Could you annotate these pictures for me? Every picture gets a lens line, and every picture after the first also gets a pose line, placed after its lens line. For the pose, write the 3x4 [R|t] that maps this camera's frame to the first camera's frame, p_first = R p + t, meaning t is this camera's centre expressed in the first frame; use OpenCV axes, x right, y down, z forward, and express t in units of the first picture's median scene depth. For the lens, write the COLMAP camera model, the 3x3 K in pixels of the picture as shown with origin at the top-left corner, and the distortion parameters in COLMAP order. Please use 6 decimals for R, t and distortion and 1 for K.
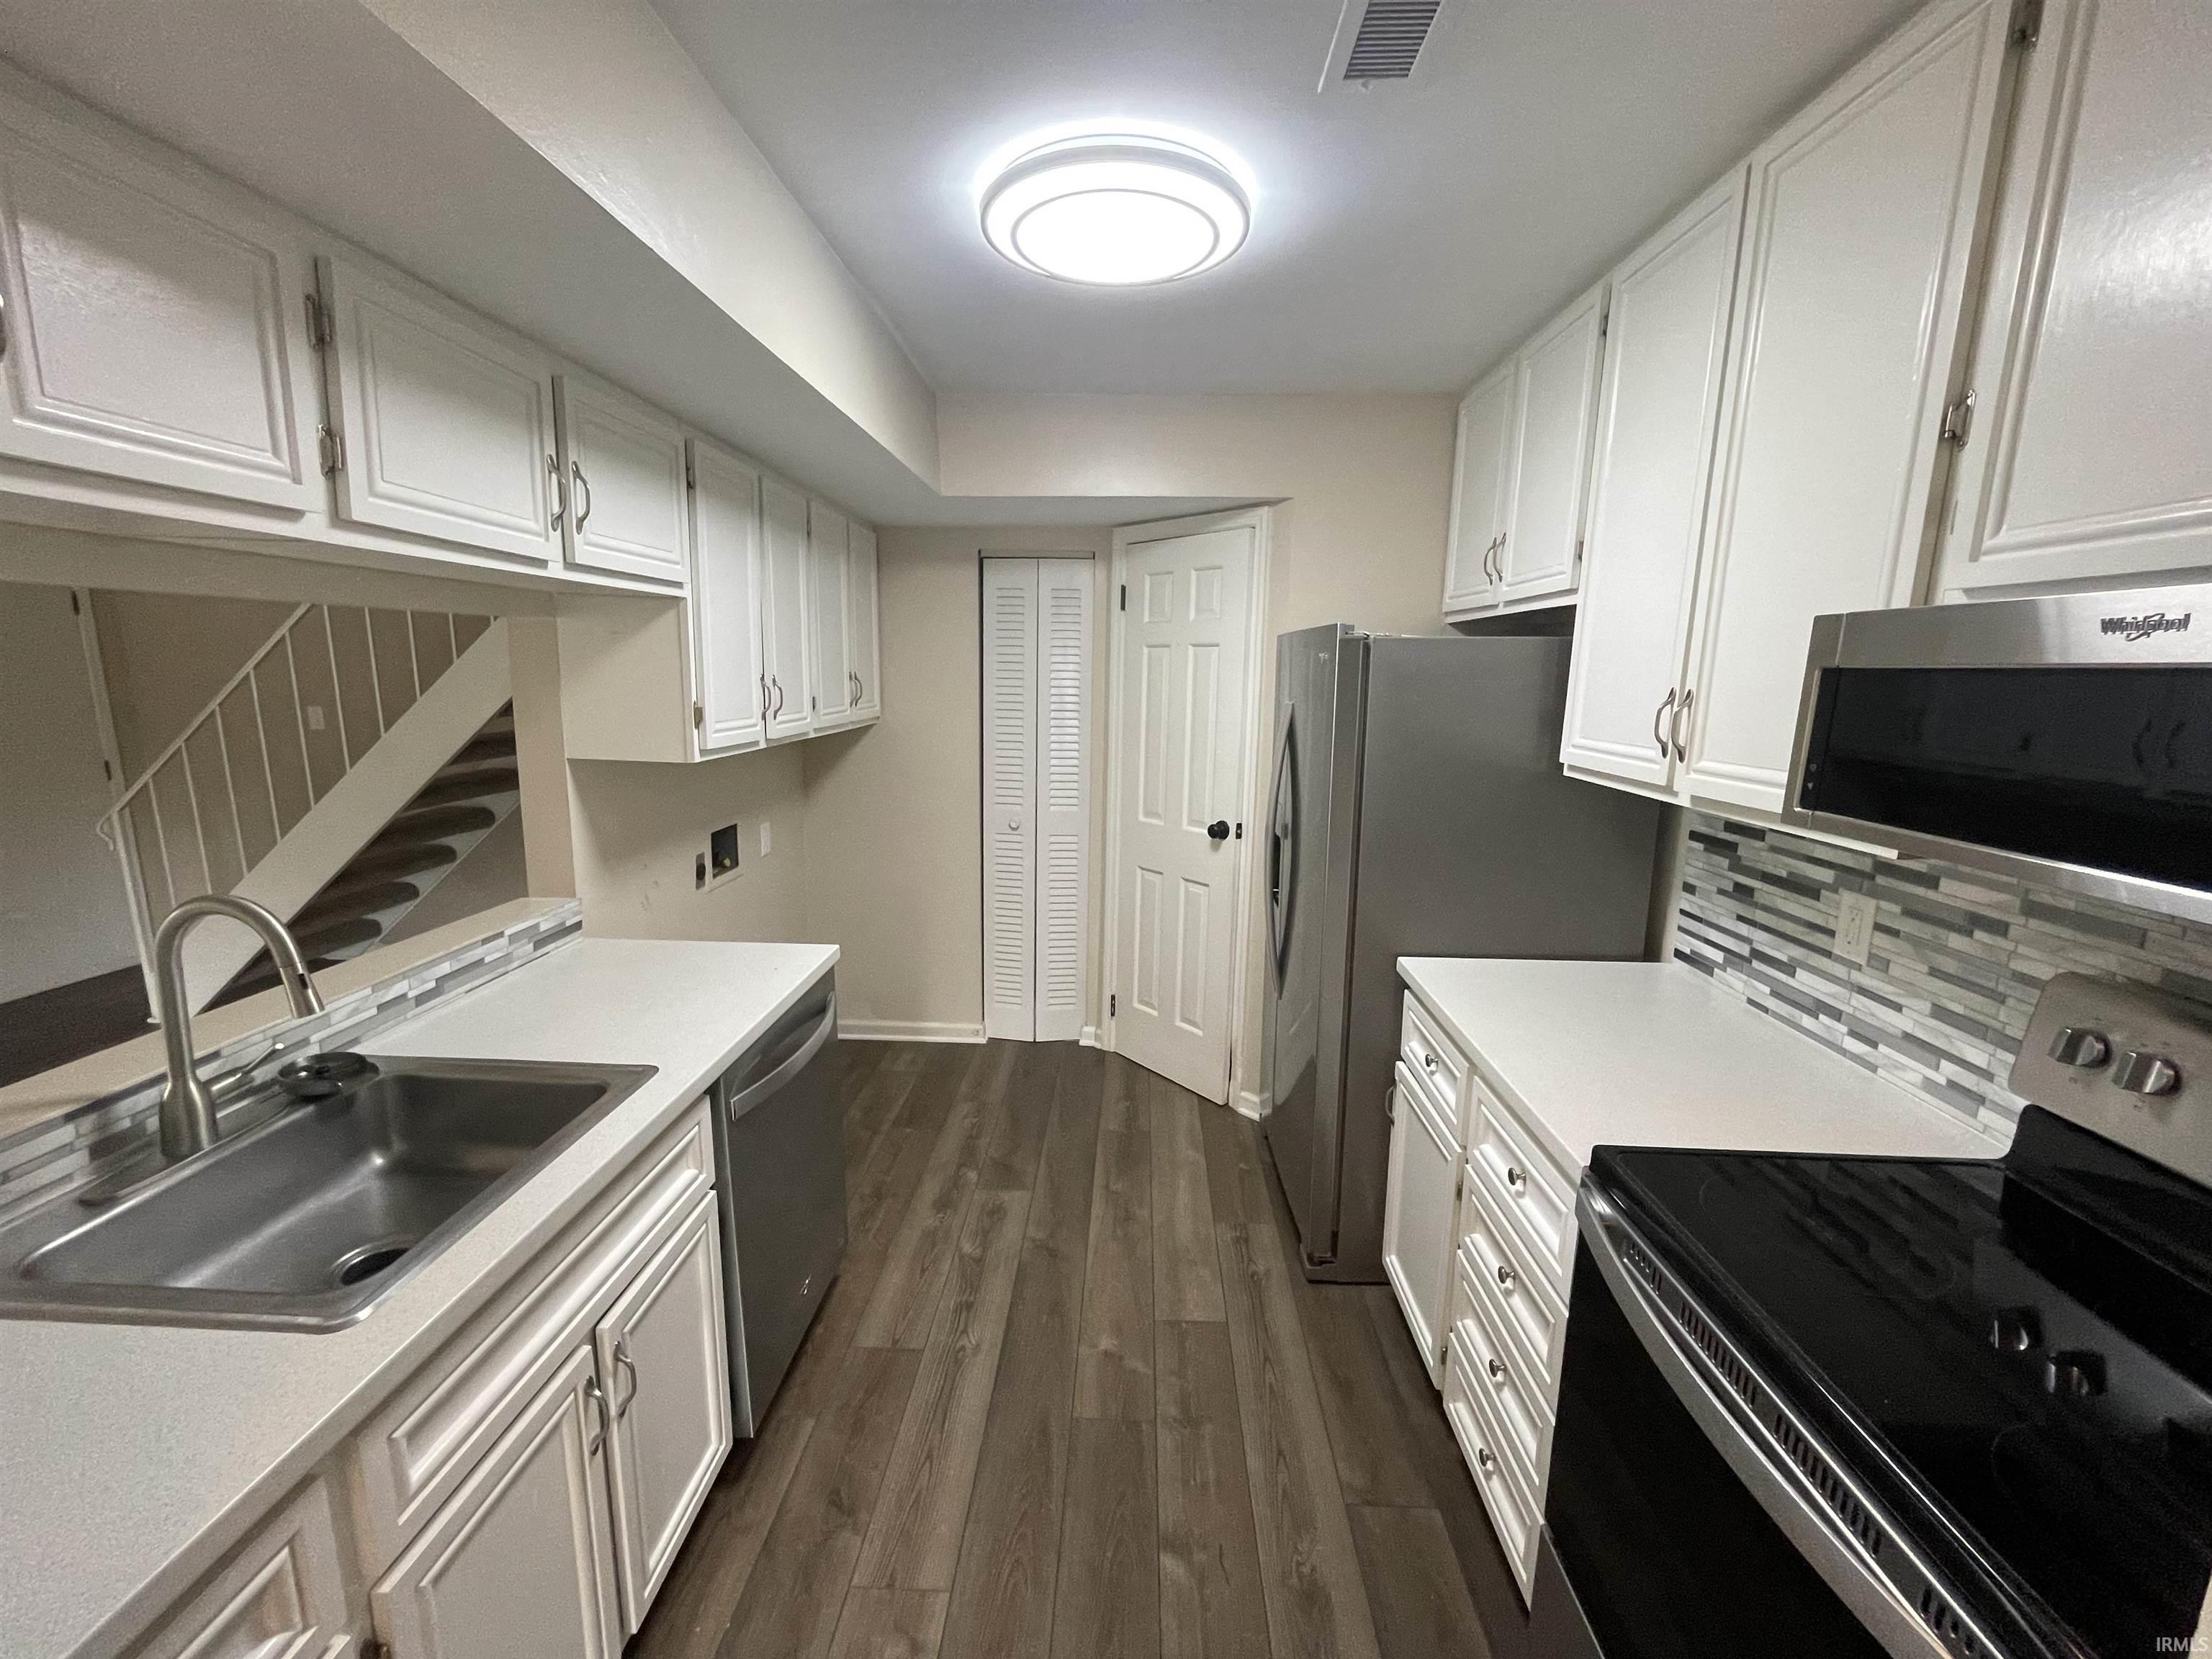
lens RADIAL K [[891.0, 0, 1105.5], [0, 891.0, 827.7], [0, 0, 1]] dist [-0.000697, -0.000204]
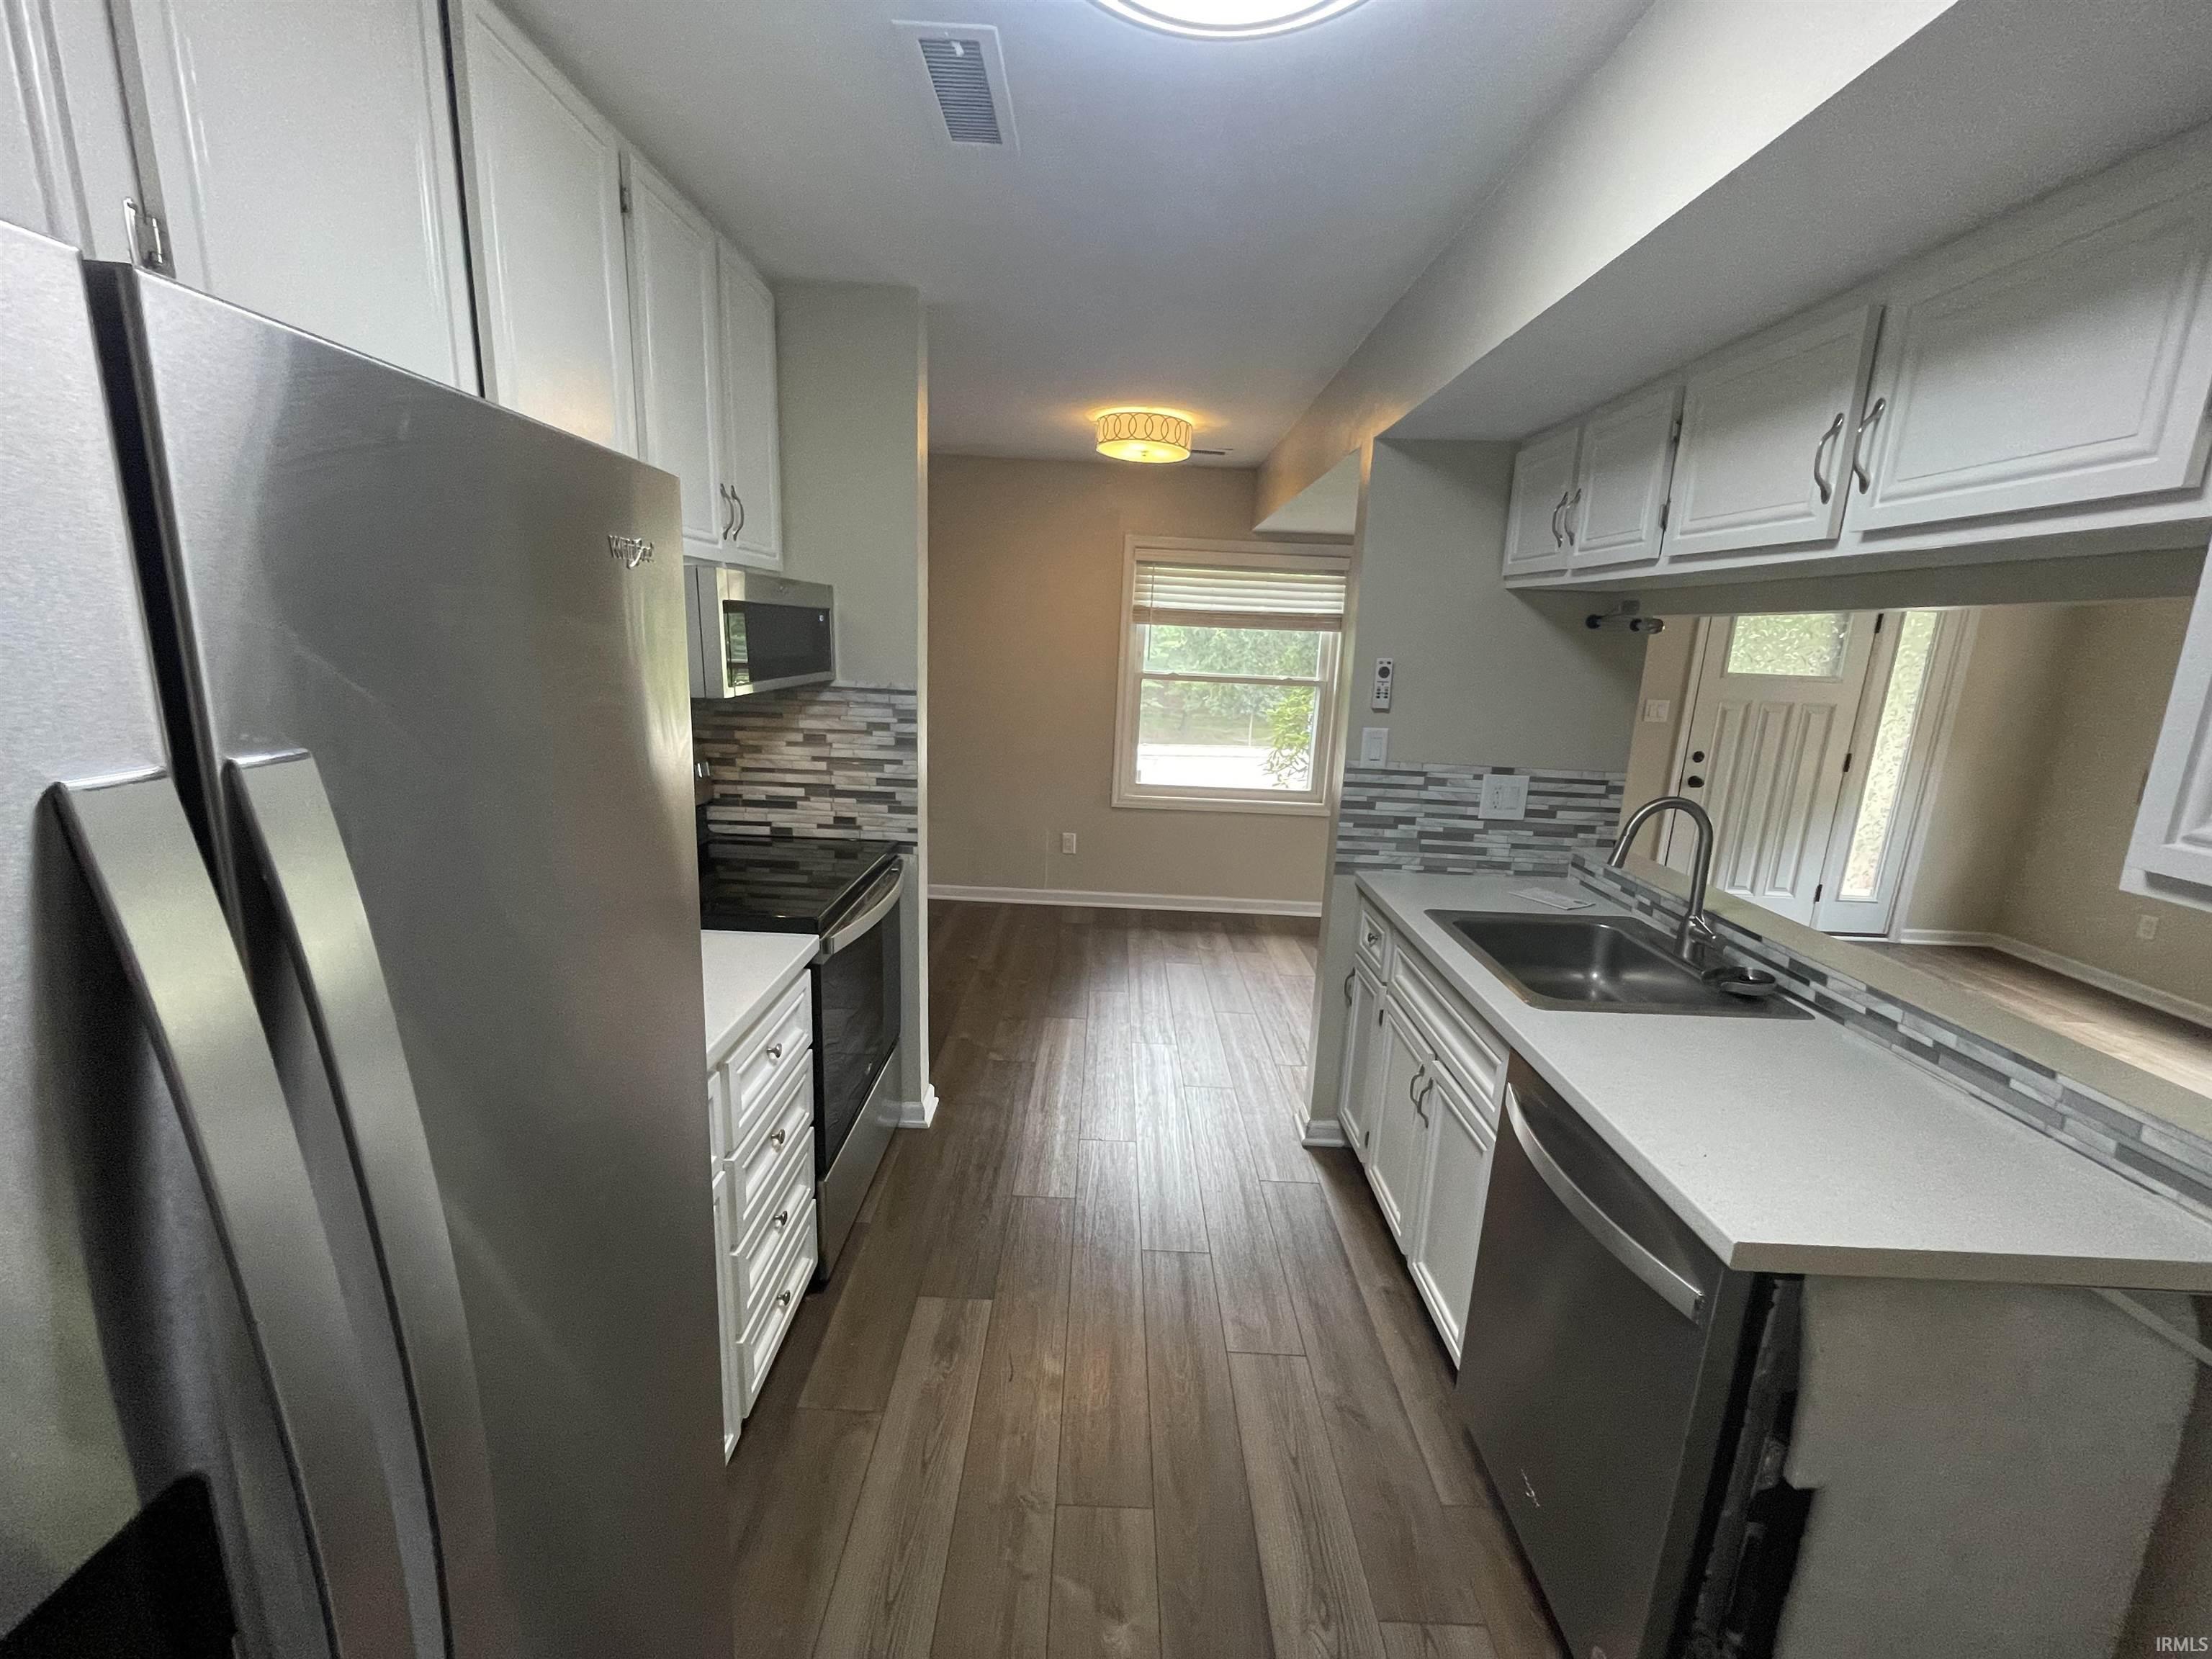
lens RADIAL K [[891.0, 0, 1105.8], [0, 891.0, 830.5], [0, 0, 1]] dist [-0.000697, -0.000204]
pose [[-0.997401, -0.056534, -0.044656, 0.085718], [-0.069386, 0.920615, 0.384258, -0.269393], [0.019388, 0.386358, -0.922145, 1.578079]]
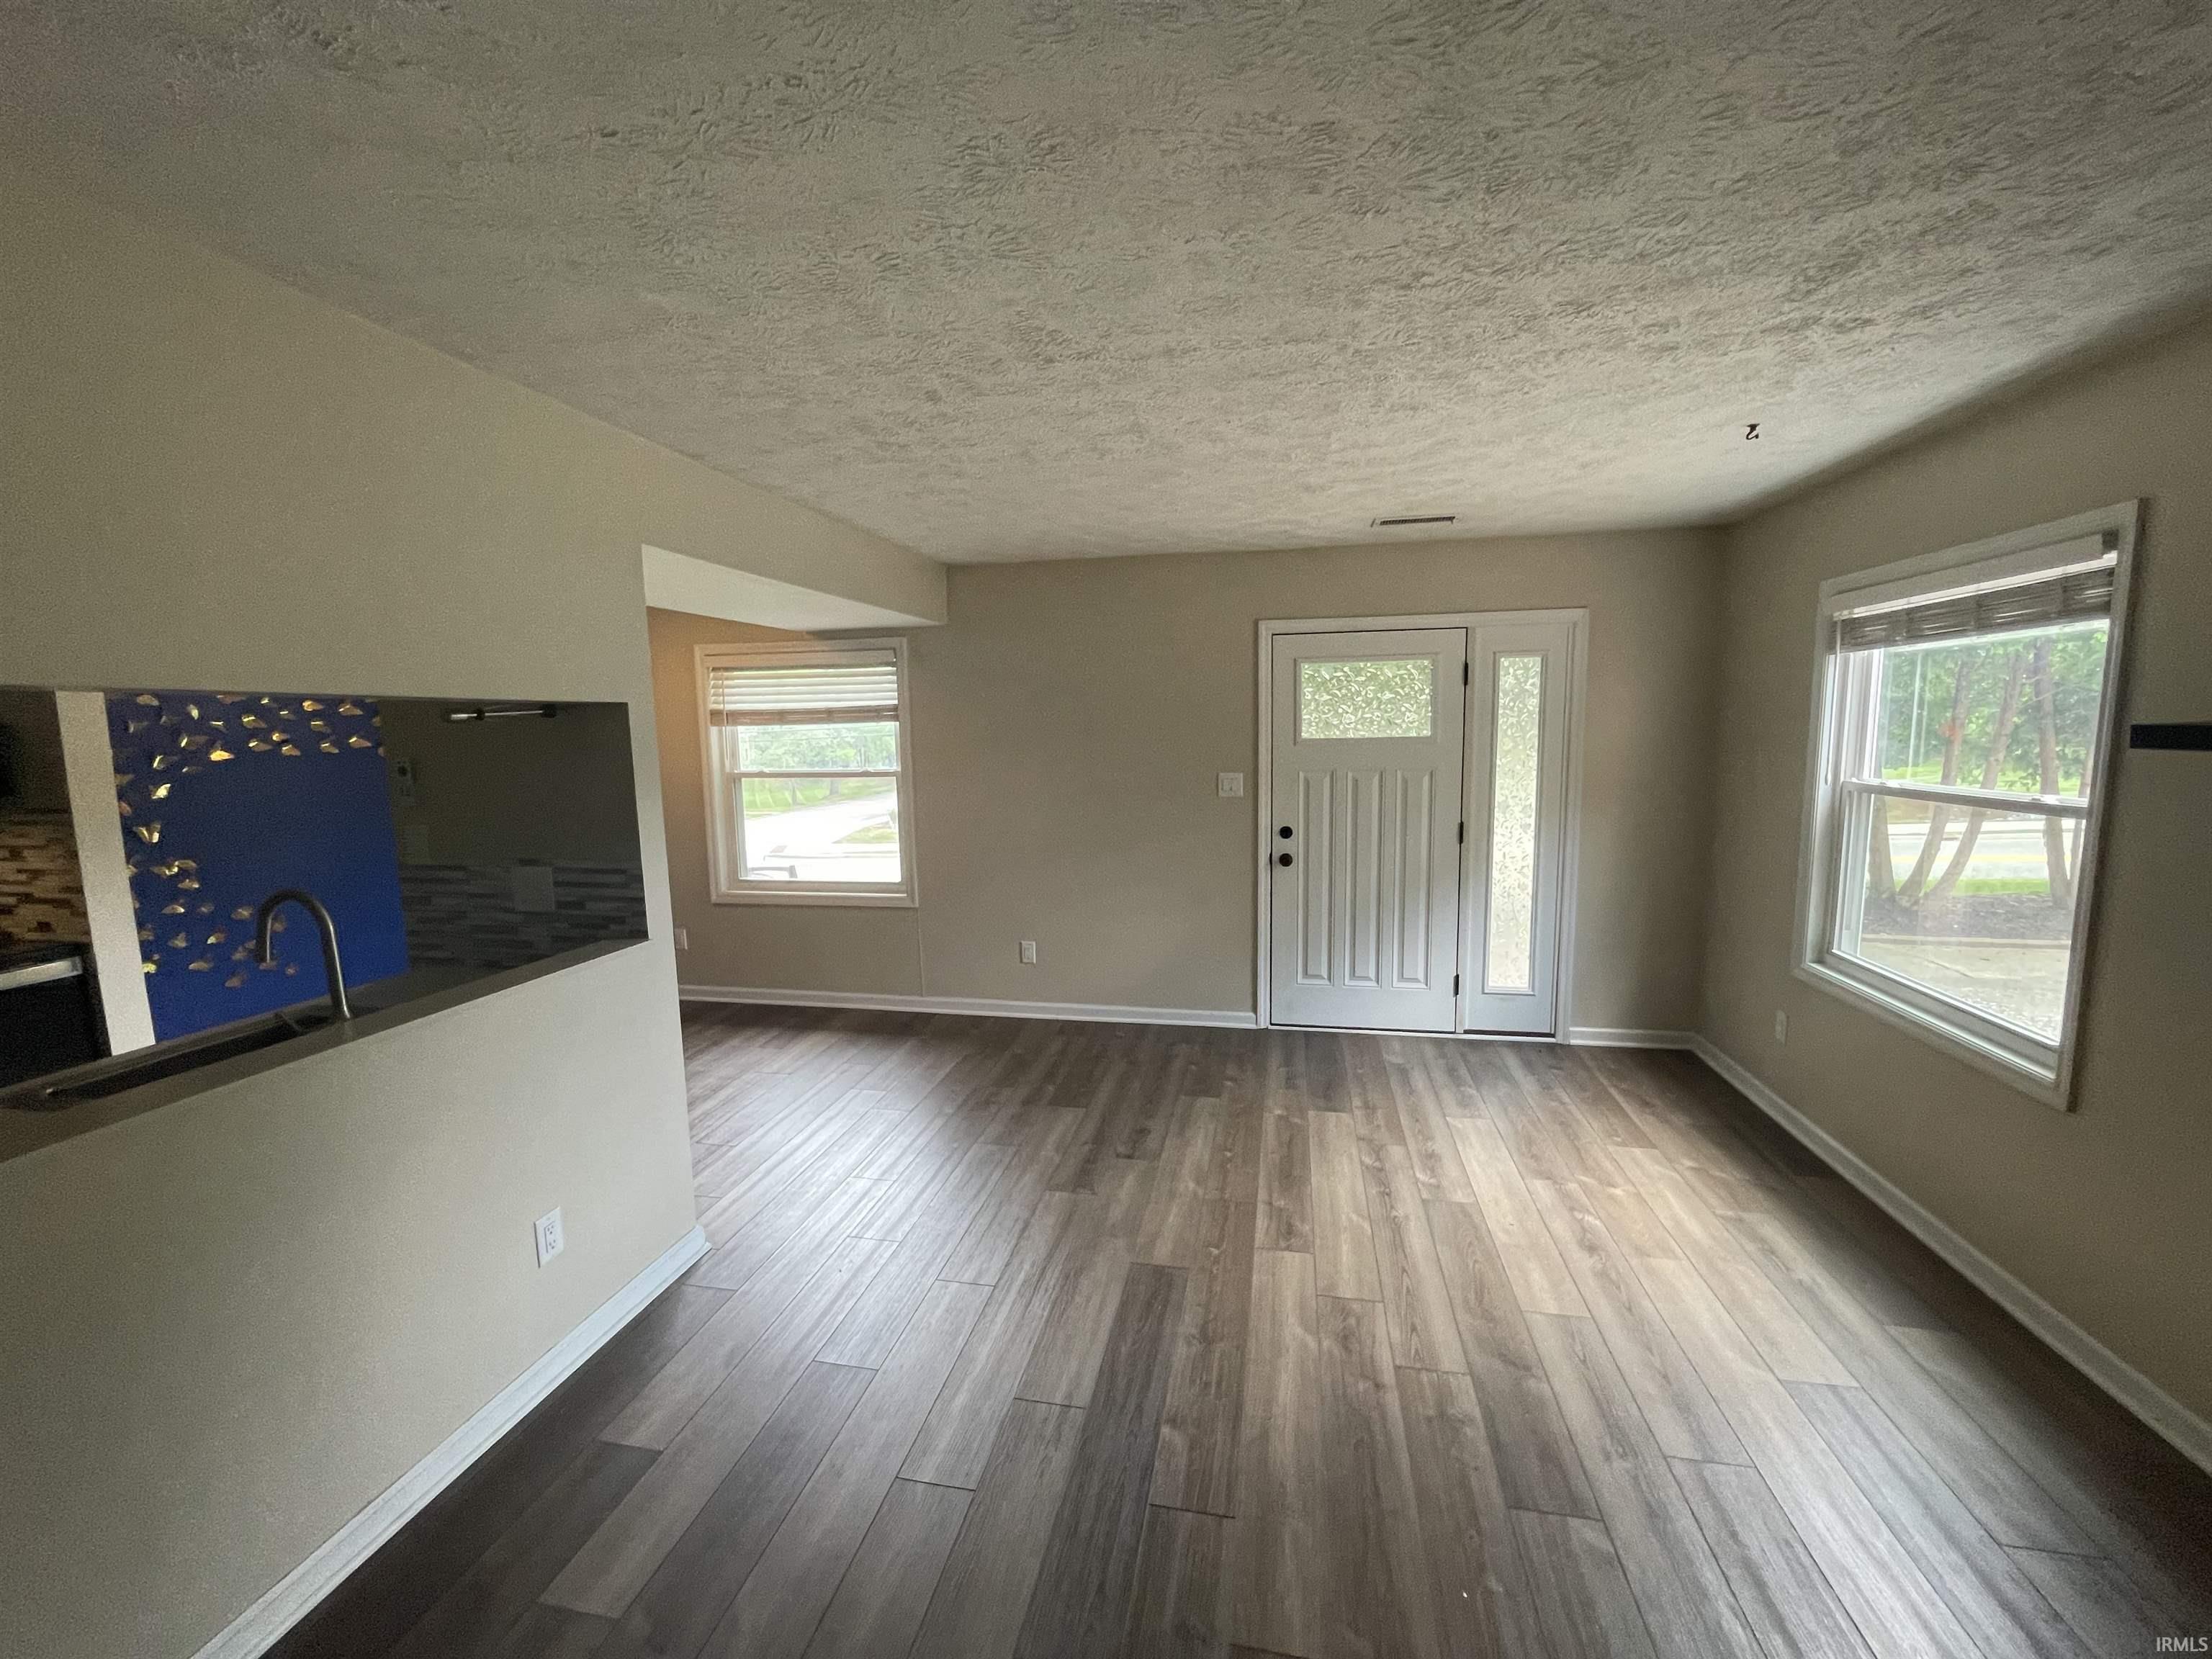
lens RADIAL K [[891.0, 0, 1108.9], [0, 891.0, 827.8], [0, 0, 1]] dist [-0.000697, -0.000204]
pose [[-0.987501, -0.021508, 0.156136, -0.498420], [0.024829, 0.957045, 0.288873, -0.276419], [-0.155642, 0.289139, -0.944550, 1.524954]]
